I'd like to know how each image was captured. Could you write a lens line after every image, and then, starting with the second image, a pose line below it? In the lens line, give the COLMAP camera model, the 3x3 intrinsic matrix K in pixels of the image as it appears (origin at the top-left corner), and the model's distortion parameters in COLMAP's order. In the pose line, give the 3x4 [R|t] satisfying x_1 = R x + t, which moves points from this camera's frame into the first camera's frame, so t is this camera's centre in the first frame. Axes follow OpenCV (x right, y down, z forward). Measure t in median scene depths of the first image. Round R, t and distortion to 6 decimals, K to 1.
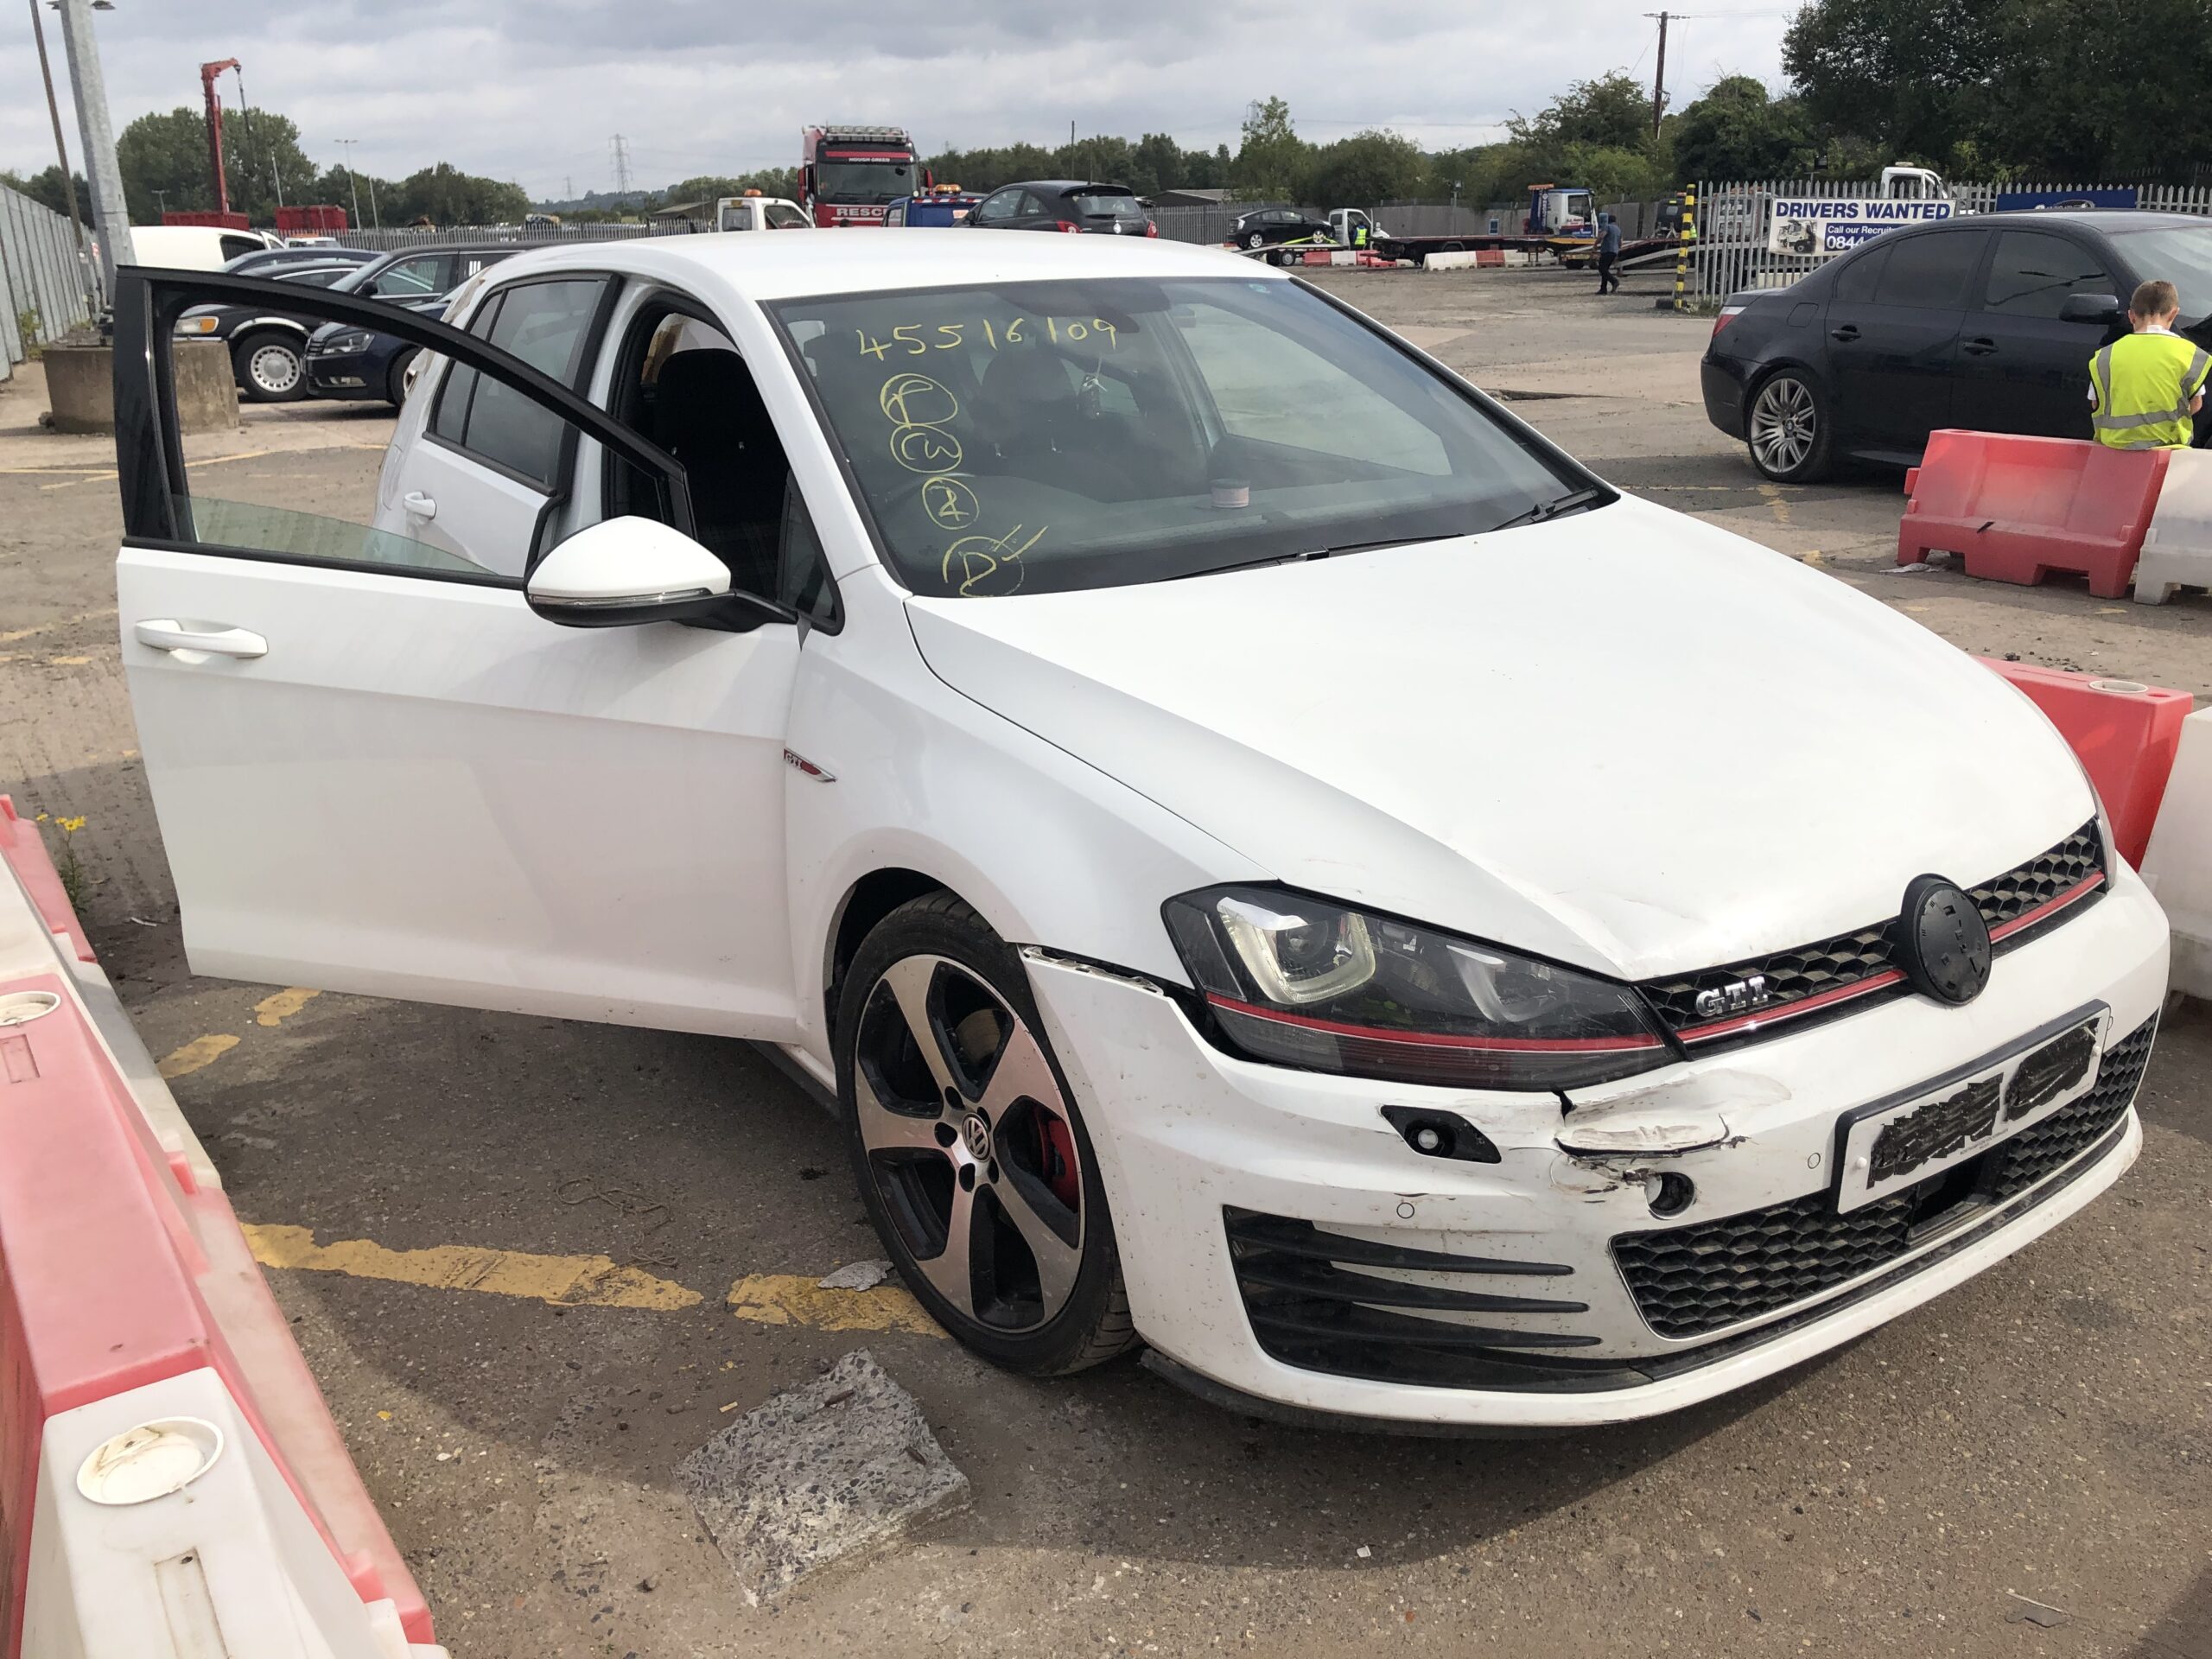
lens RADIAL K [[1860.5, 0, 1112.8], [0, 1860.5, 826.9], [0, 0, 1]] dist [0.017444, -0.000716]
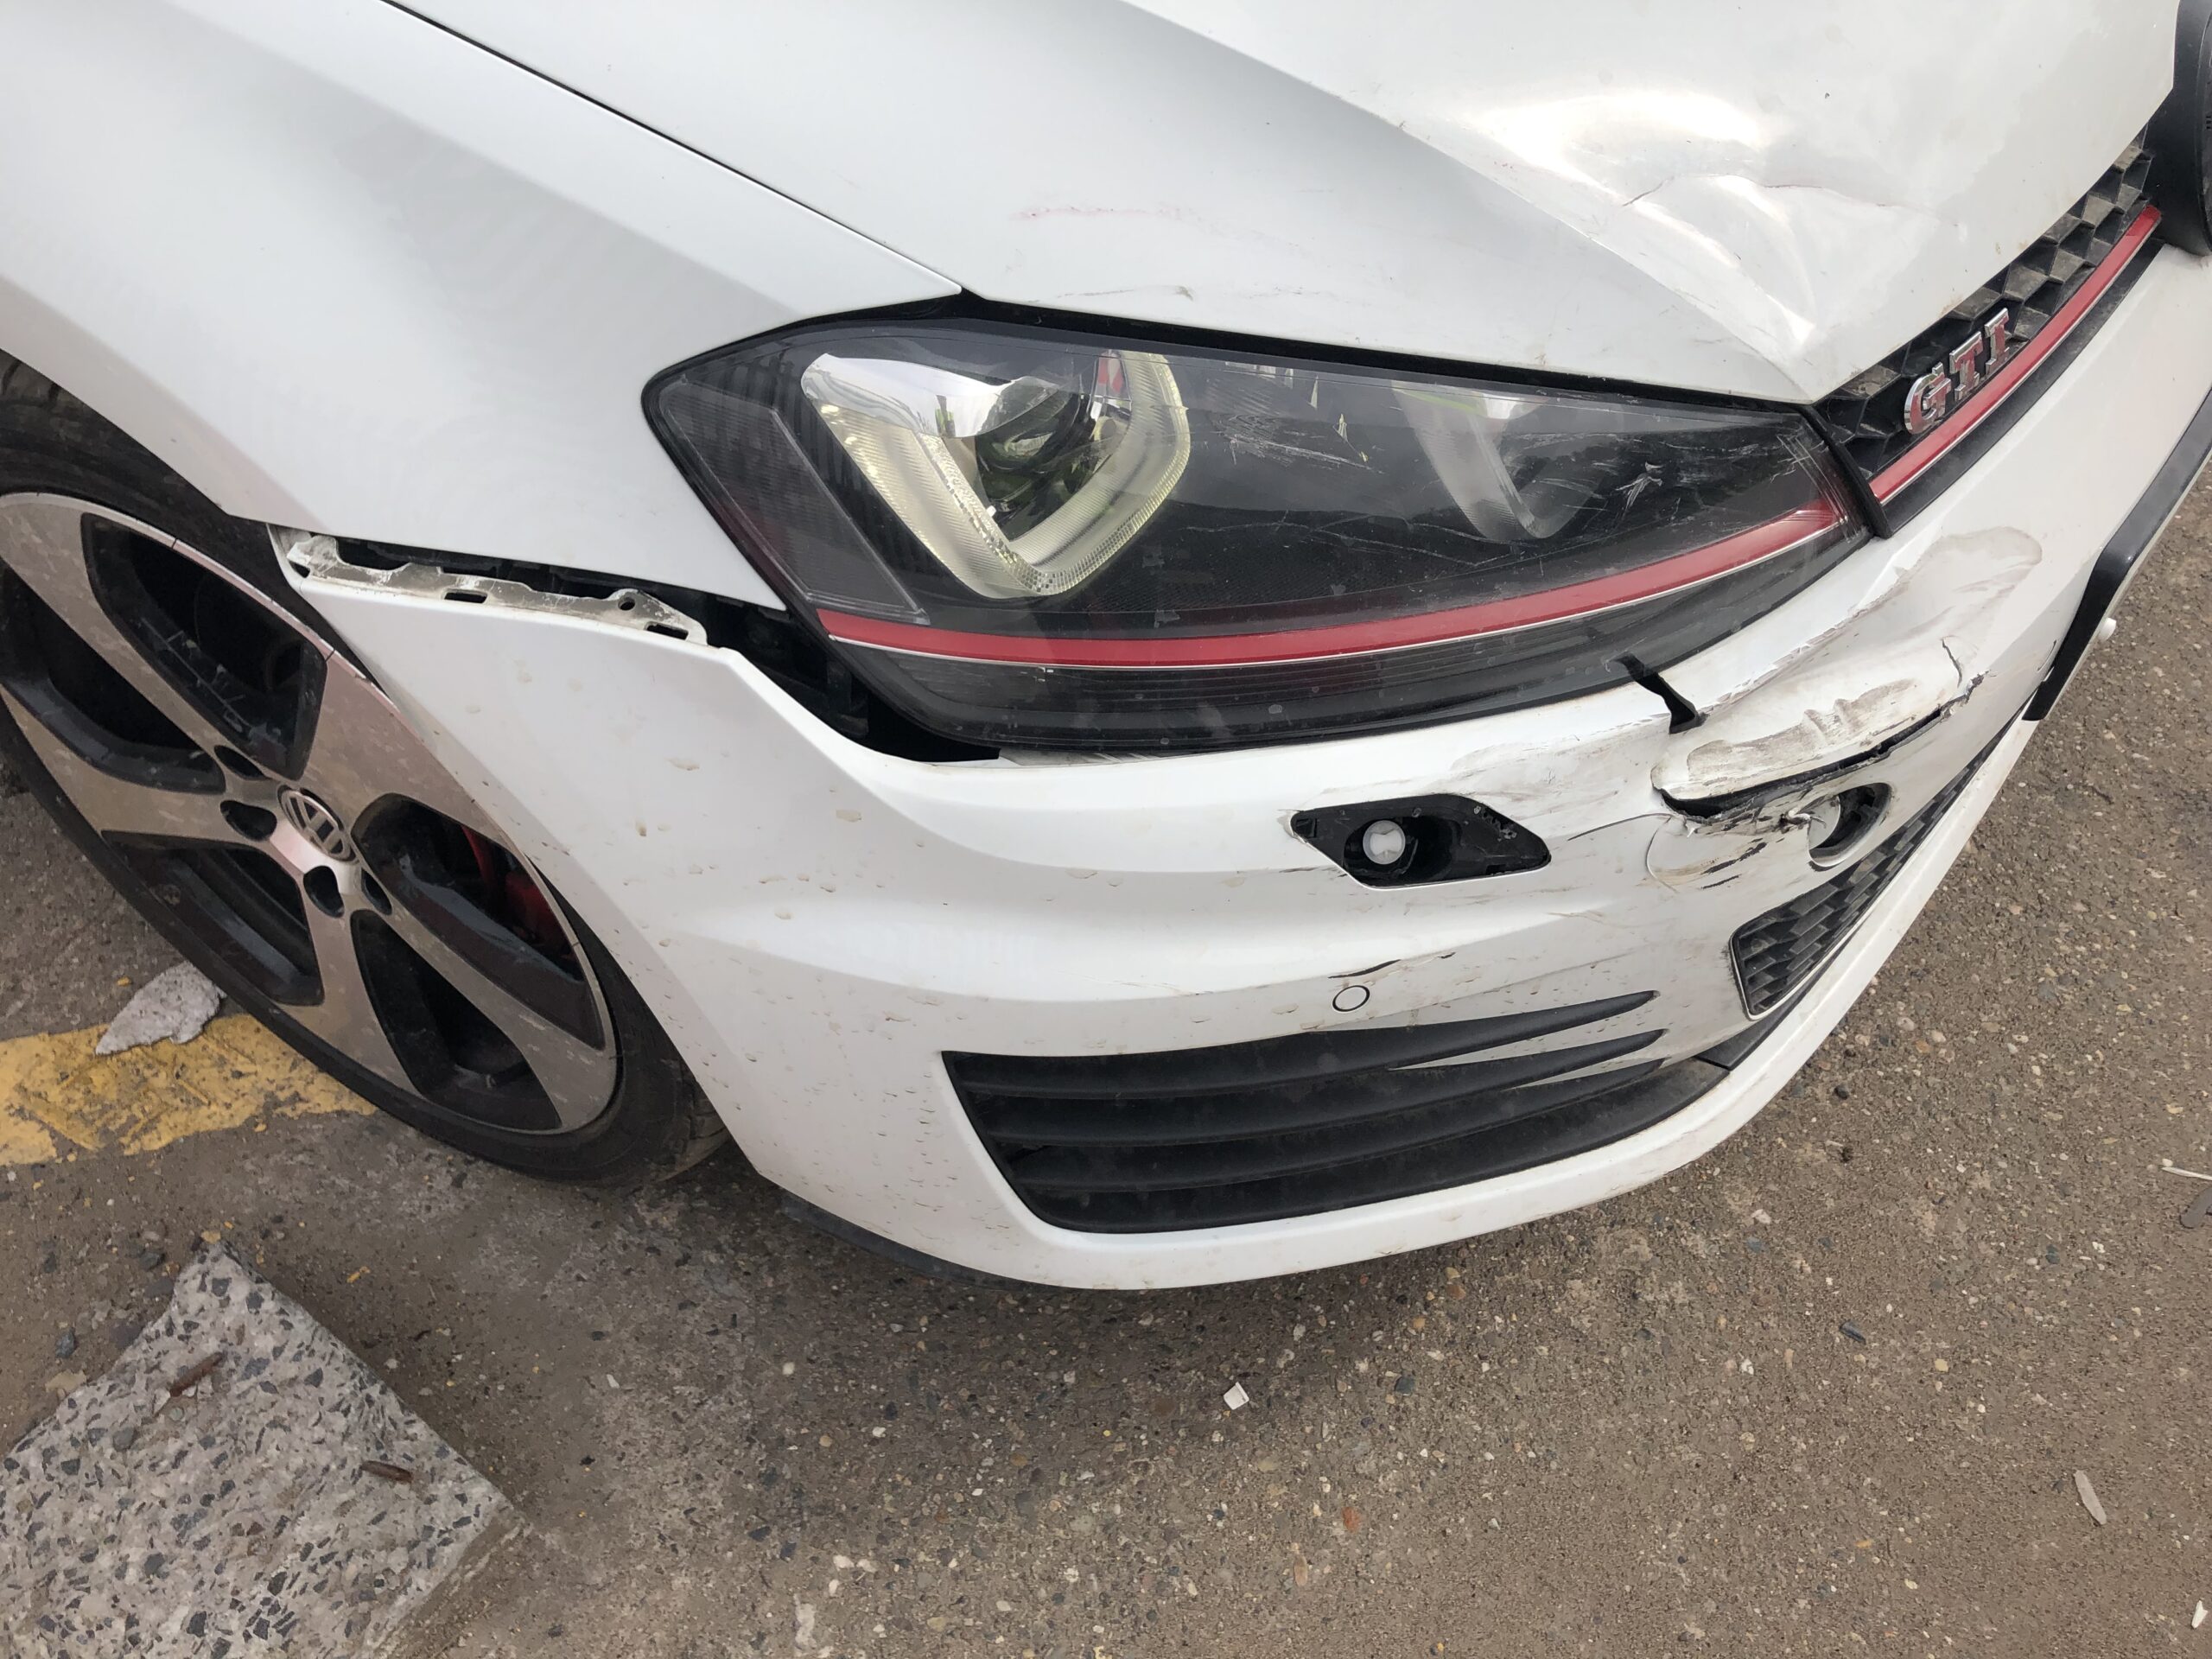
lens RADIAL K [[1860.5, 0, 1112.8], [0, 1860.5, 826.9], [0, 0, 1]] dist [0.017444, -0.000716]
pose [[0.939528, -0.247050, 0.237178, 0.004843], [0.102421, 0.863542, 0.493767, -0.054016], [-0.326799, -0.439616, 0.836624, 0.596593]]
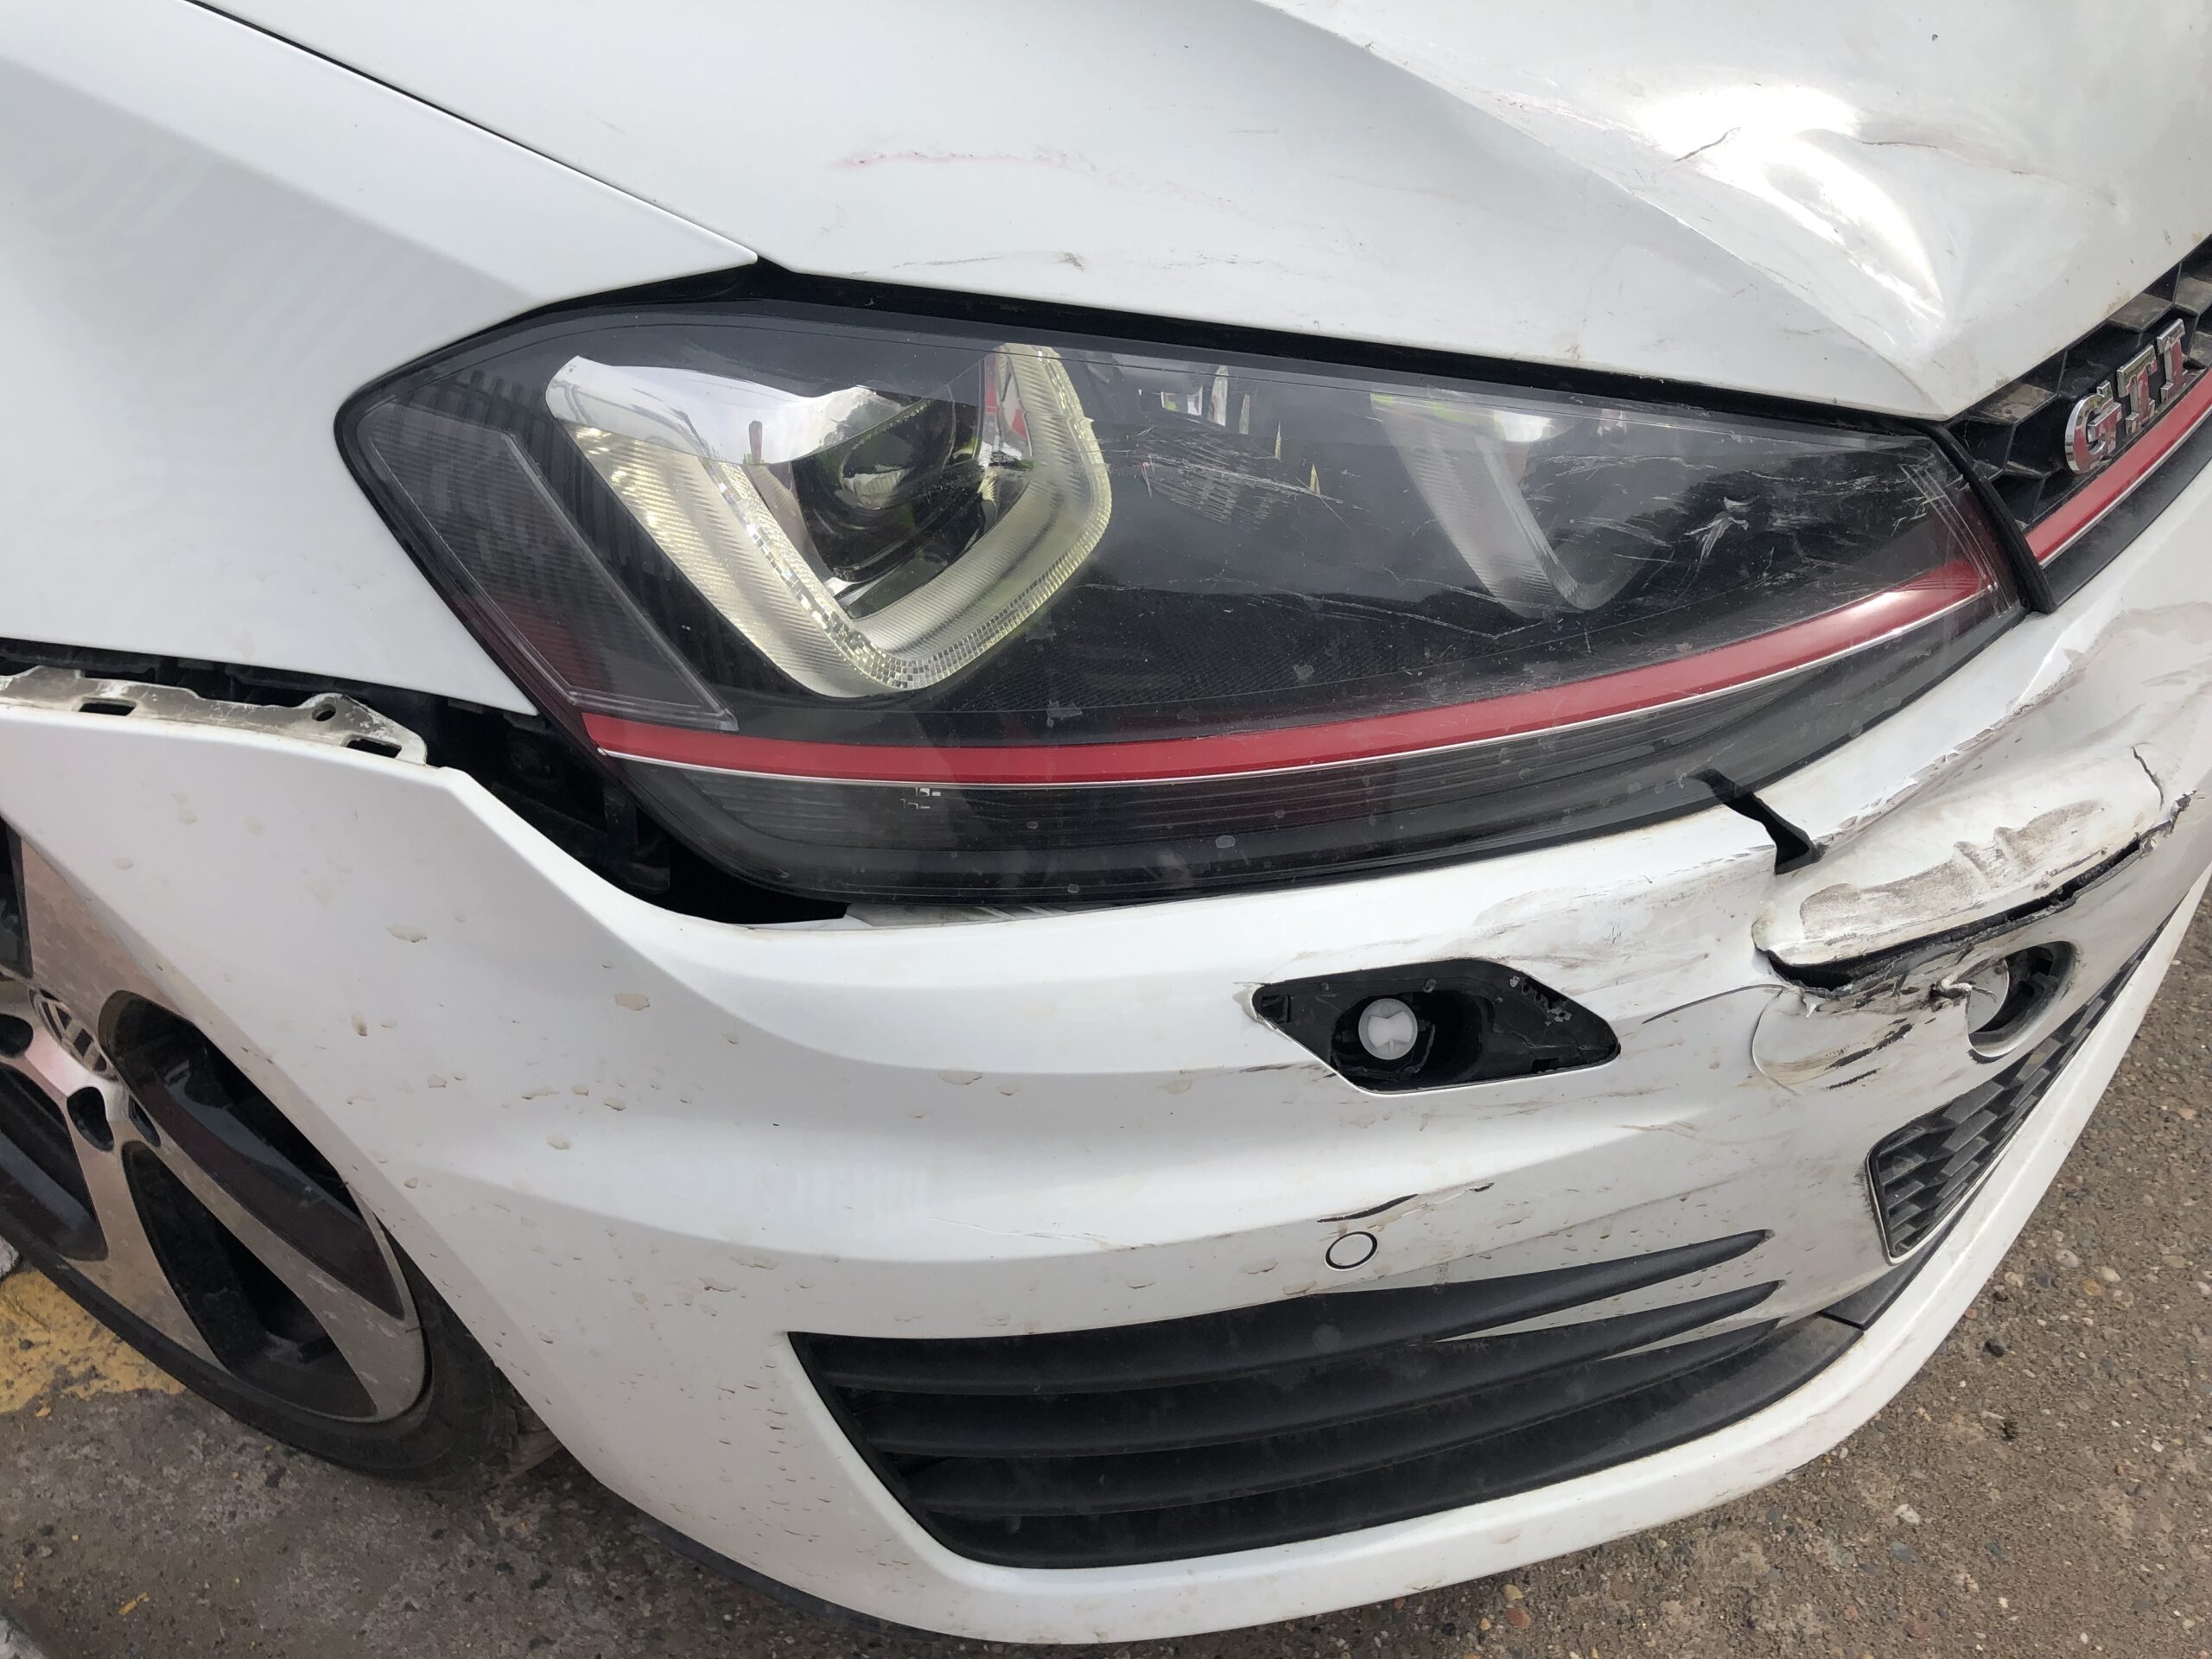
lens RADIAL K [[1855.8, 0, 1096.3], [0, 1855.8, 804.3], [0, 0, 1]] dist [0.001479, 0.032118]
pose [[0.942858, -0.232834, 0.238344, 0.050282], [0.130995, 0.916754, 0.377362, 0.005203], [-0.306366, -0.324577, 0.894869, 0.677448]]
